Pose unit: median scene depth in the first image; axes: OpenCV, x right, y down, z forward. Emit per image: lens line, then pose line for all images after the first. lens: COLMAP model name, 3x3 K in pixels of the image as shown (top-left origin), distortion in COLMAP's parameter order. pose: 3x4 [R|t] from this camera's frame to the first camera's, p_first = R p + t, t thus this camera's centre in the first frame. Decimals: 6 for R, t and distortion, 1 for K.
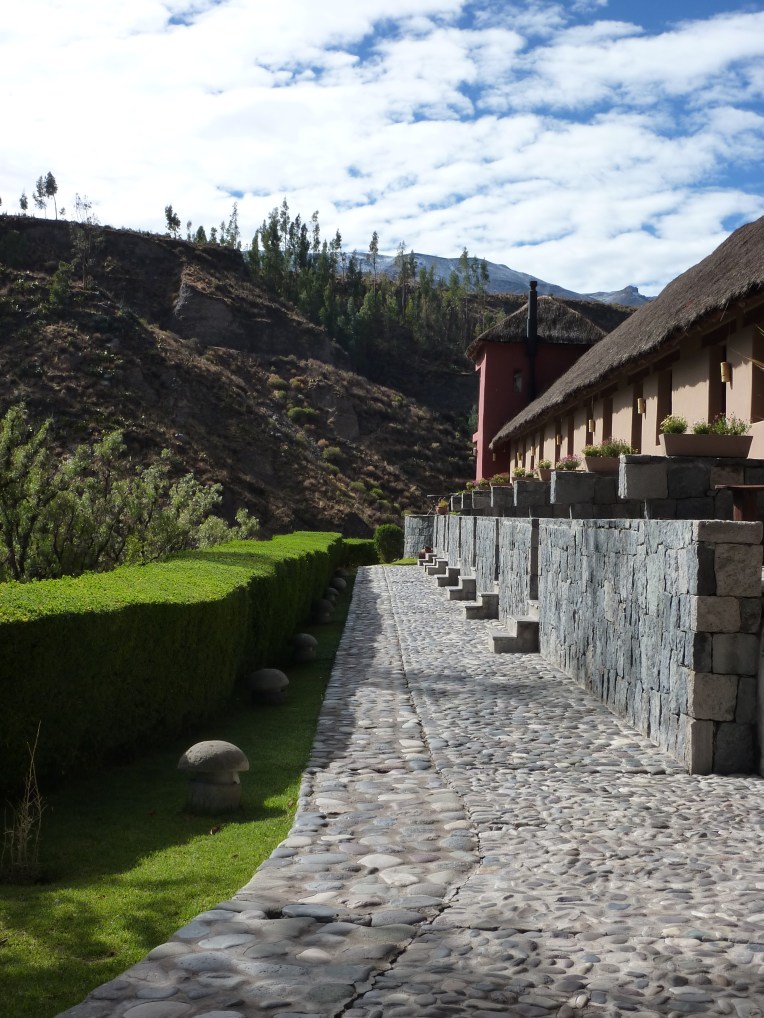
lens RADIAL K [[1291.2, 0, 382.0], [0, 1291.2, 509.0], [0, 0, 1]] dist [-0.013931, 0.003021]
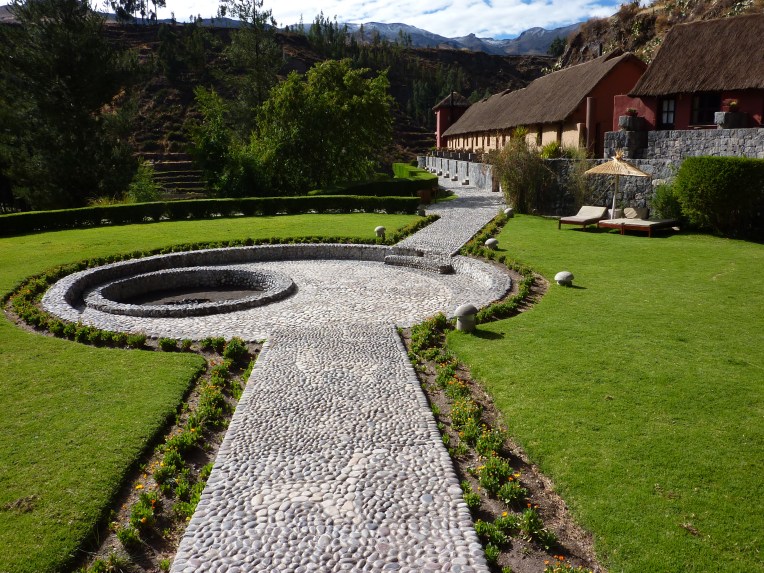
lens RADIAL K [[969.0, 0, 382.0], [0, 969.0, 286.5], [0, 0, 1]] dist [-0.013931, 0.003021]
pose [[0.993486, -0.062681, 0.095168, -0.179513], [0.045951, 0.984581, 0.168788, -0.049181], [-0.104281, -0.163315, 0.981047, -0.840319]]
